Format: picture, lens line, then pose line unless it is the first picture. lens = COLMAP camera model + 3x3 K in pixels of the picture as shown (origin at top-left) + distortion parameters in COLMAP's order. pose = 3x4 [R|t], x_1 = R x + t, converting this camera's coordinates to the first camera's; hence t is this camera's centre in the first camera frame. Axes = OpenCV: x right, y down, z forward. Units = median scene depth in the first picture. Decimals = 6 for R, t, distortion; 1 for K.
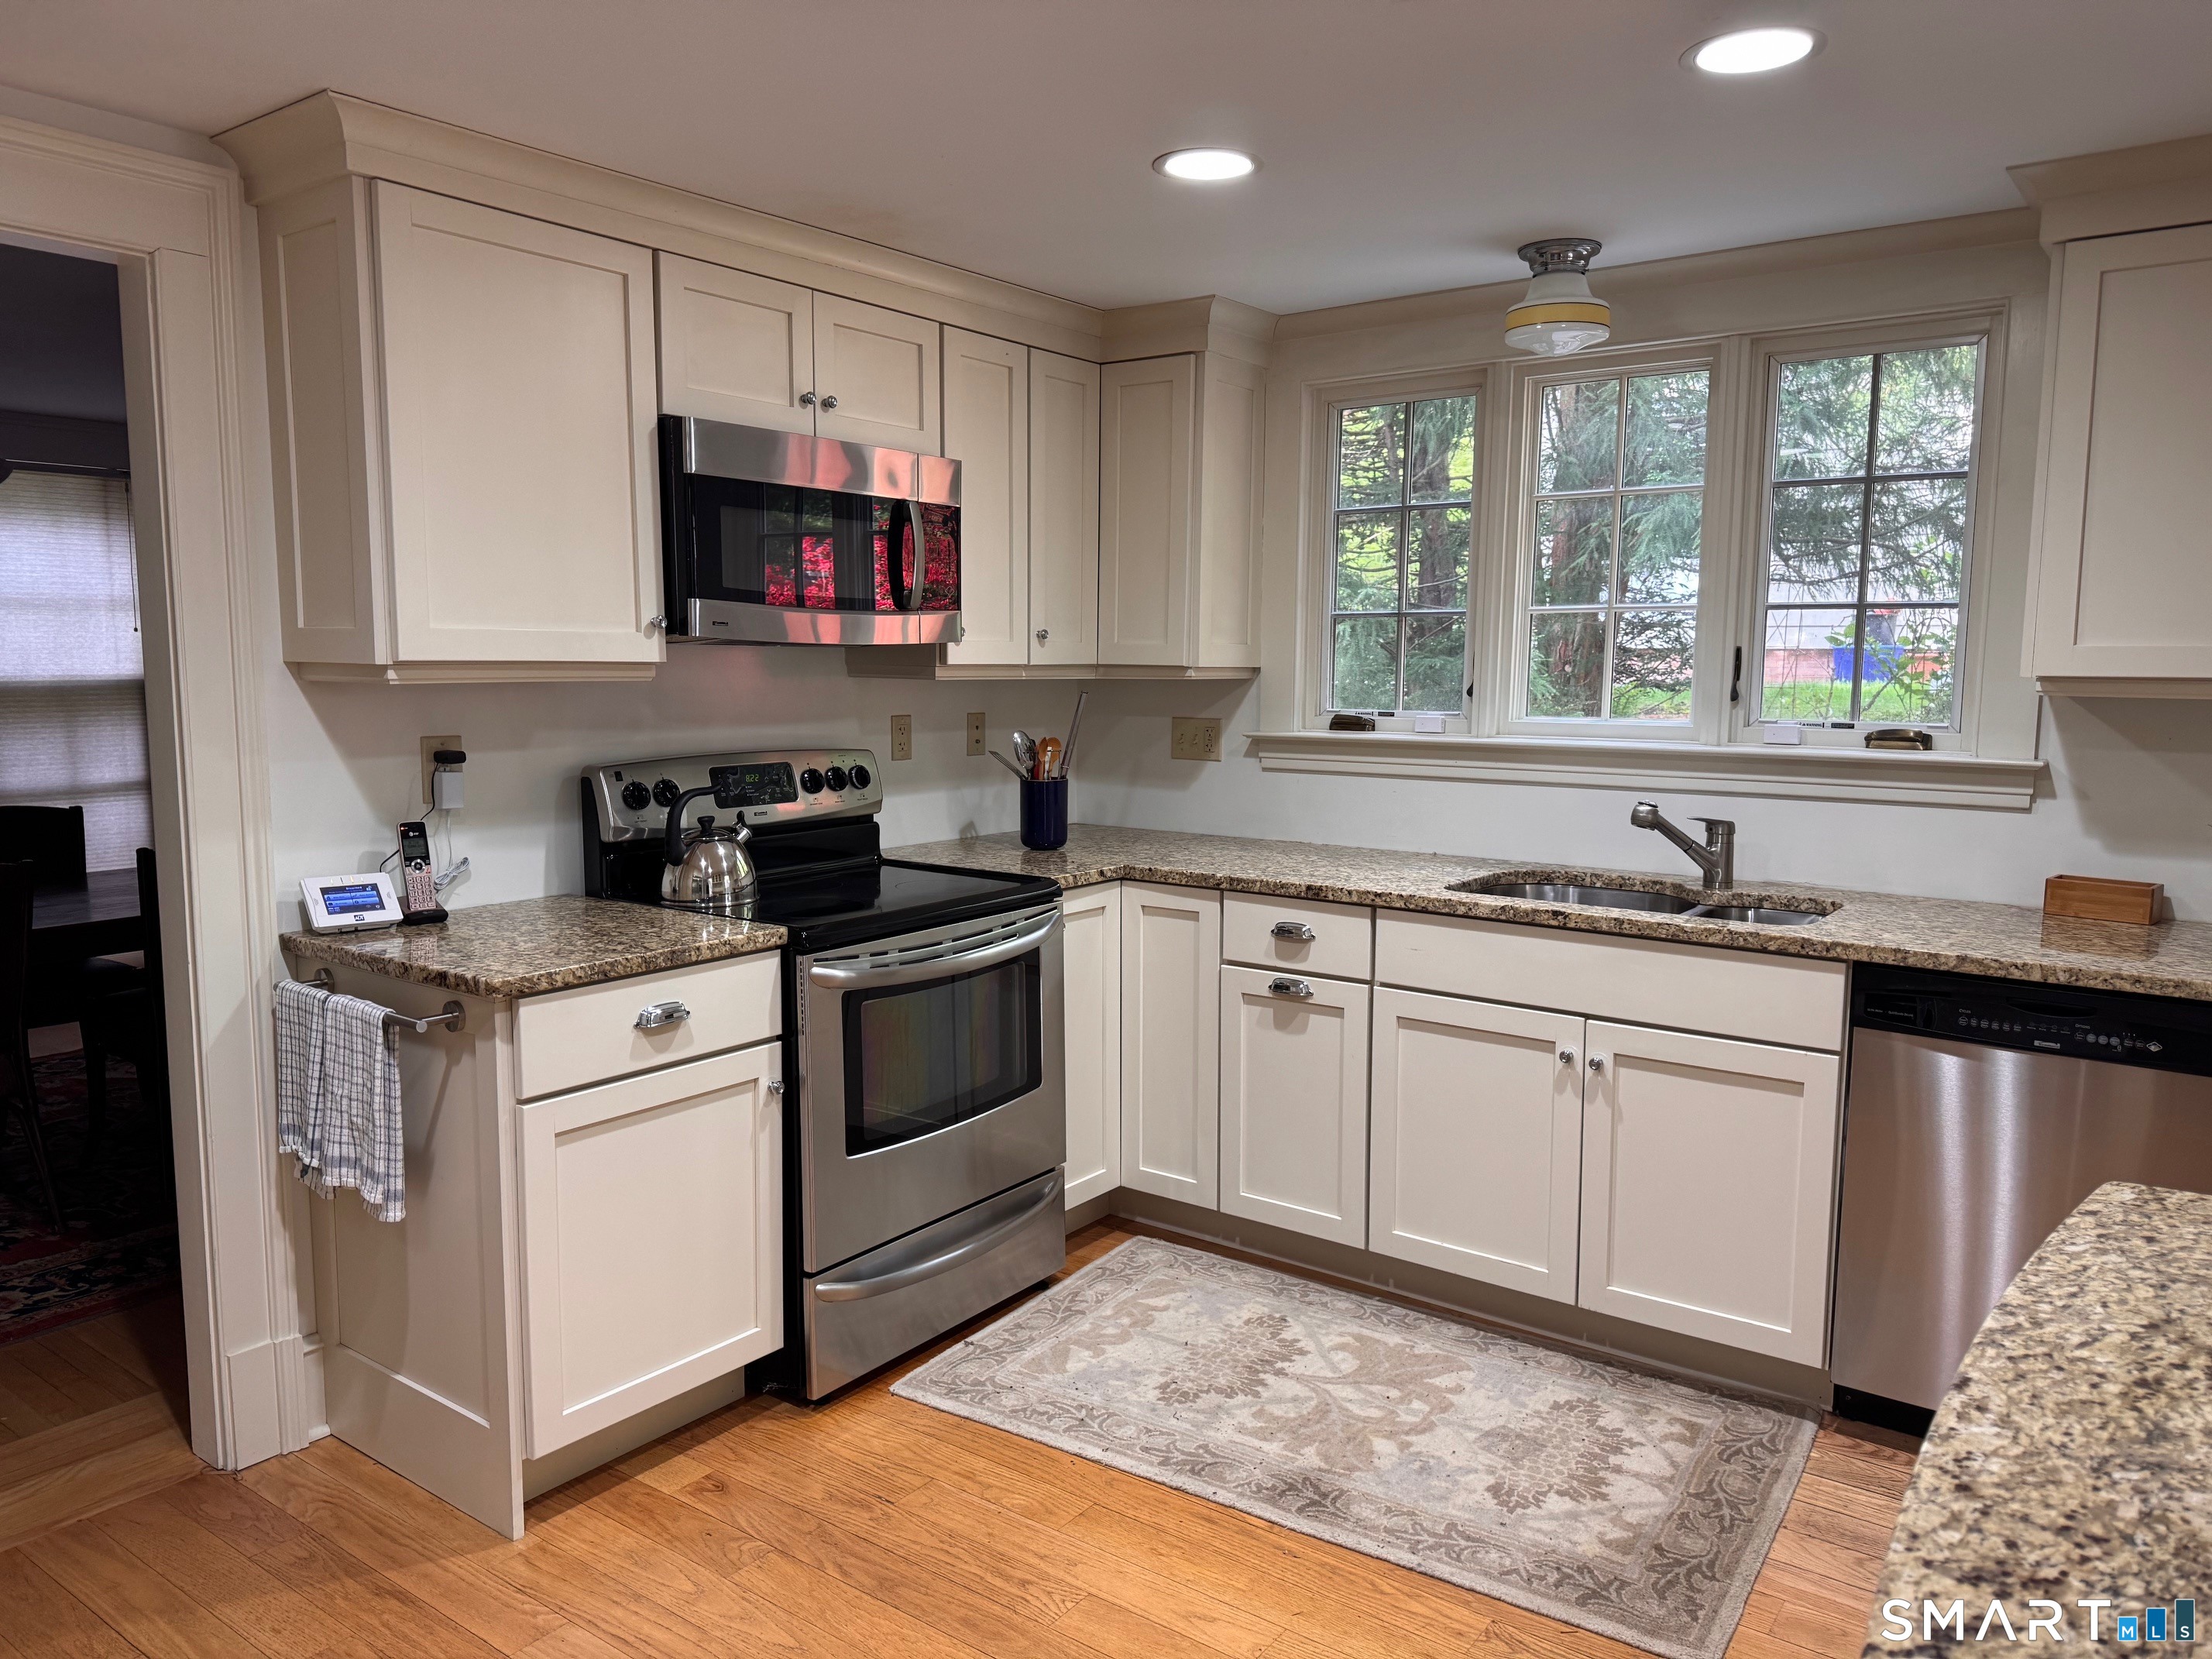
lens RADIAL K [[1565.3, 0, 1106.0], [0, 1565.3, 829.5], [0, 0, 1]] dist [0.139124, -0.220423]
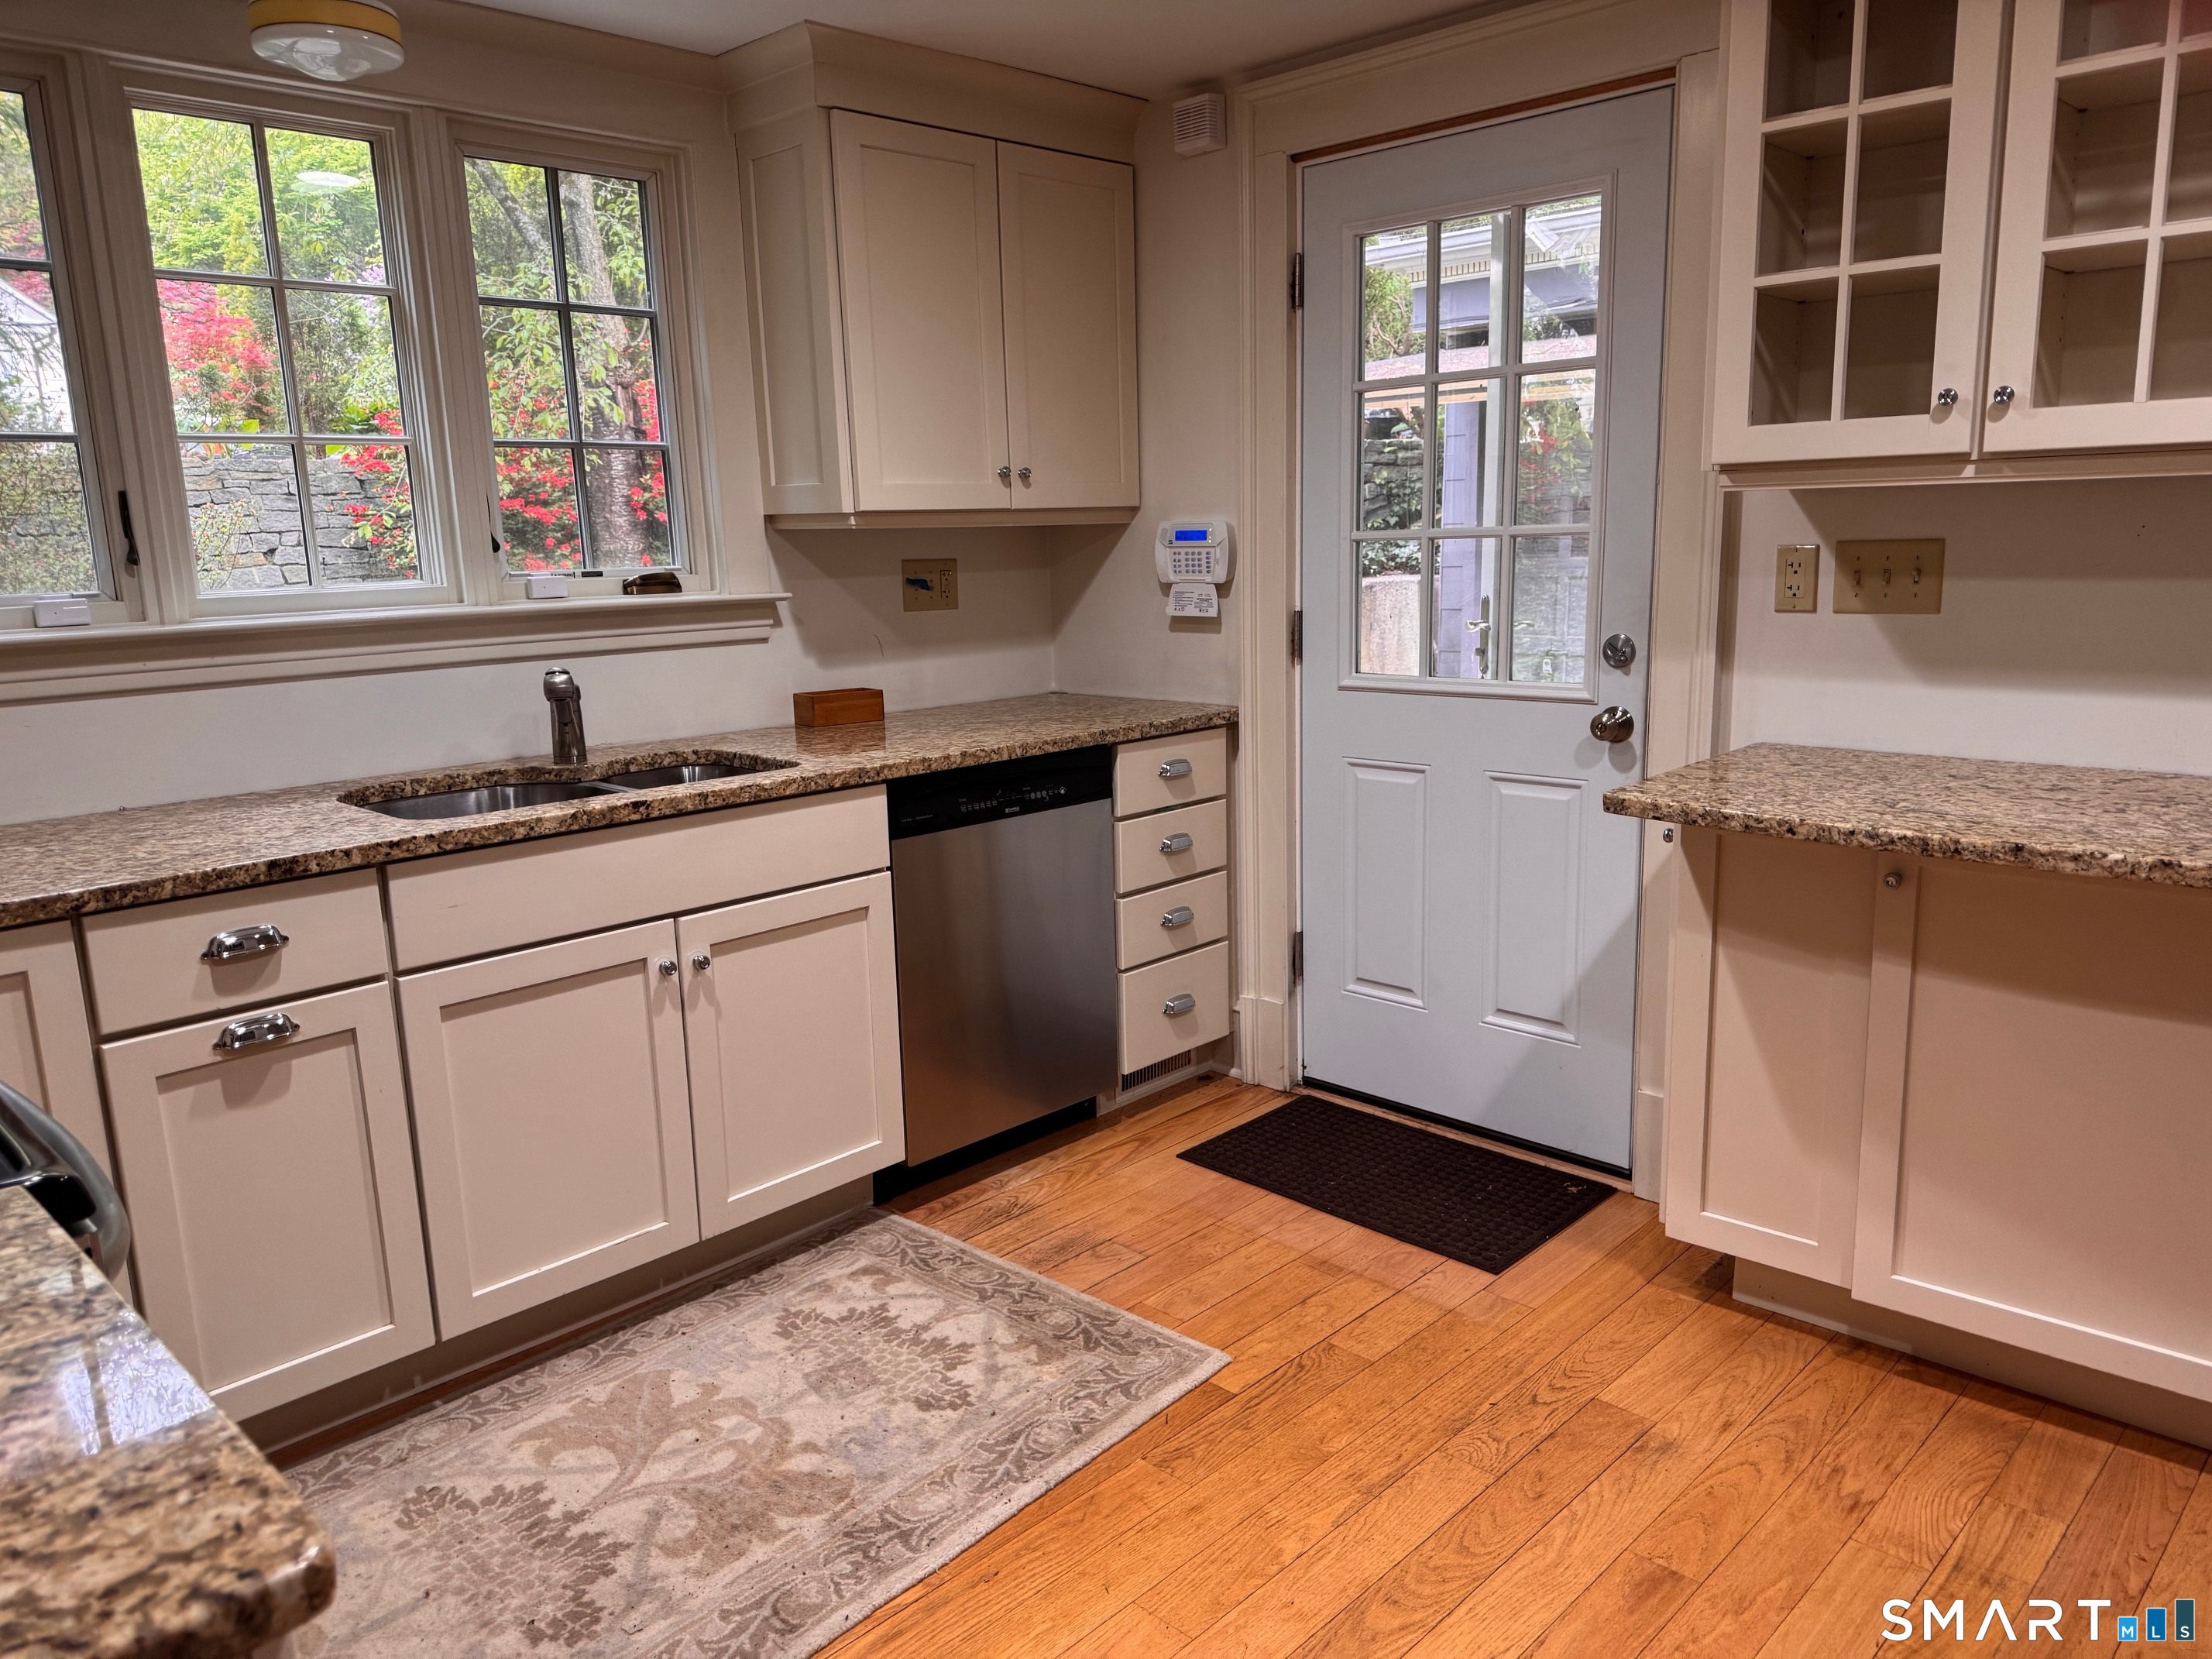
lens RADIAL K [[1565.3, 0, 1106.0], [0, 1565.3, 829.5], [0, 0, 1]] dist [0.139124, -0.220423]
pose [[0.144571, -0.201588, 0.968742, -0.484205], [0.142855, 0.973023, 0.181160, -0.049521], [-0.979128, 0.112199, 0.169468, 0.618027]]
